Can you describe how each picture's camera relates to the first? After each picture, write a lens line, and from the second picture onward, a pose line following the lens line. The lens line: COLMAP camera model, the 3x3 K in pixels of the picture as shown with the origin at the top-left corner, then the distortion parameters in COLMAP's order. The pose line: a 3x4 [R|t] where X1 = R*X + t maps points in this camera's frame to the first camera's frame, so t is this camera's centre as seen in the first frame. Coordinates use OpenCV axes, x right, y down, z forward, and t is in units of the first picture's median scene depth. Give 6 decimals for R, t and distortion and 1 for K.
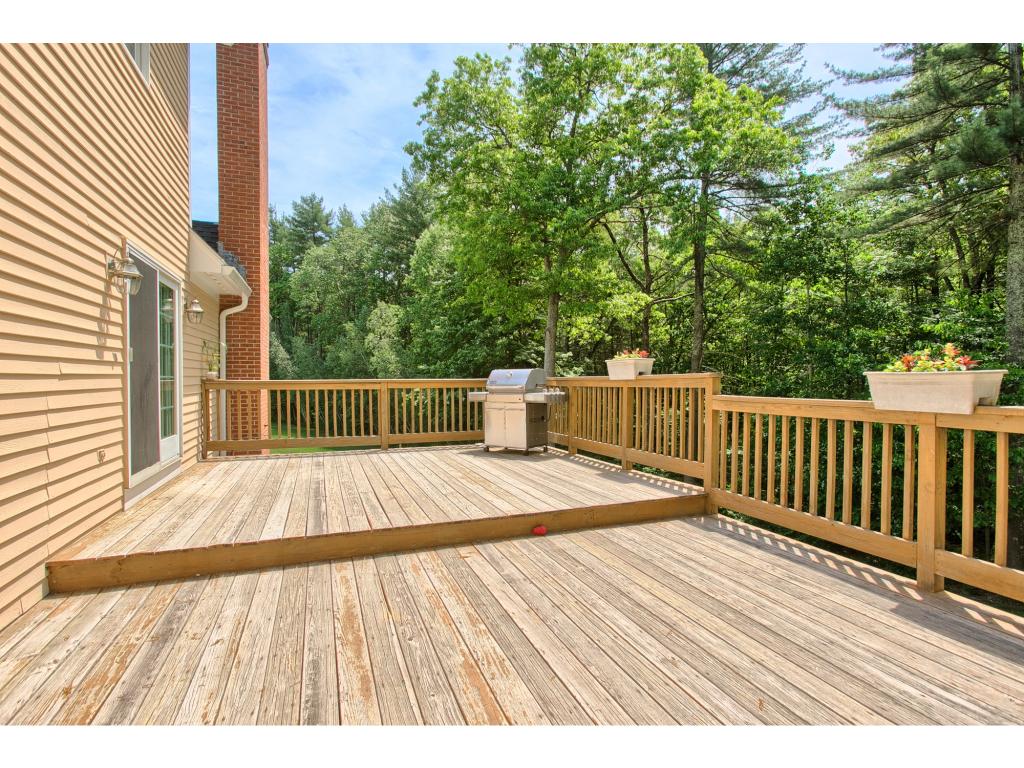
lens RADIAL K [[514.0, 0, 508.7], [0, 514.0, 387.8], [0, 0, 1]] dist [0.002288, 0.000712]
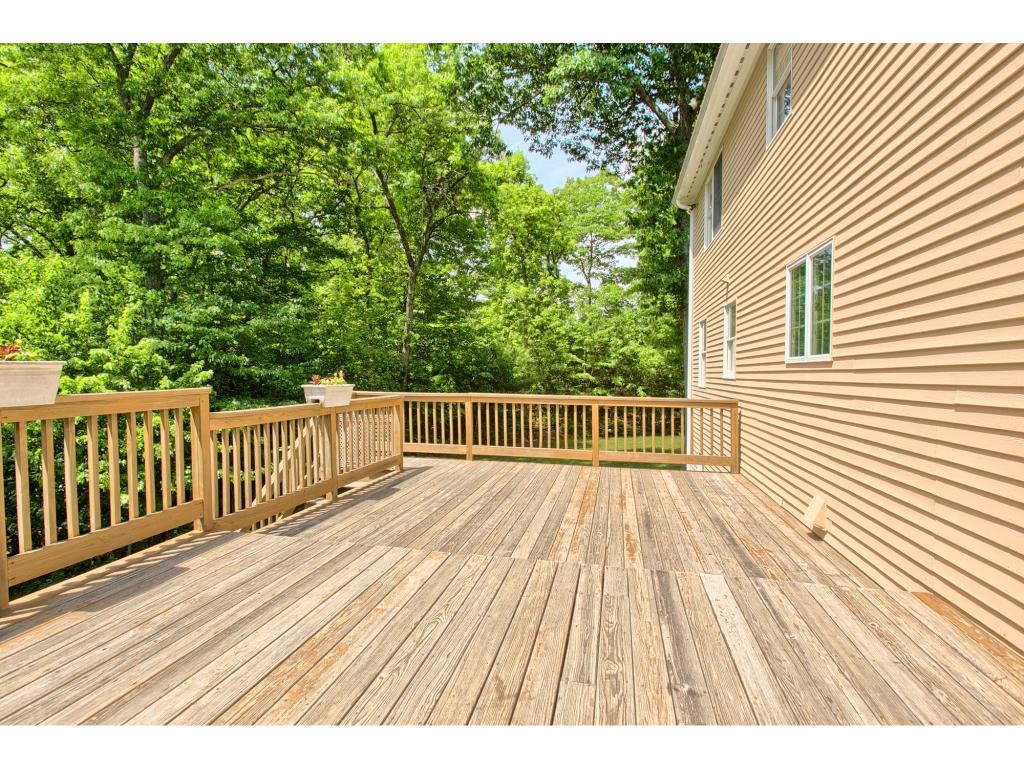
lens RADIAL K [[514.0, 0, 508.7], [0, 514.0, 385.6], [0, 0, 1]] dist [0.002288, 0.000712]
pose [[-0.845238, -0.017518, 0.534103, -0.704011], [0.001669, 0.999371, 0.035419, -0.090170], [-0.534387, 0.030829, -0.844677, 2.154431]]
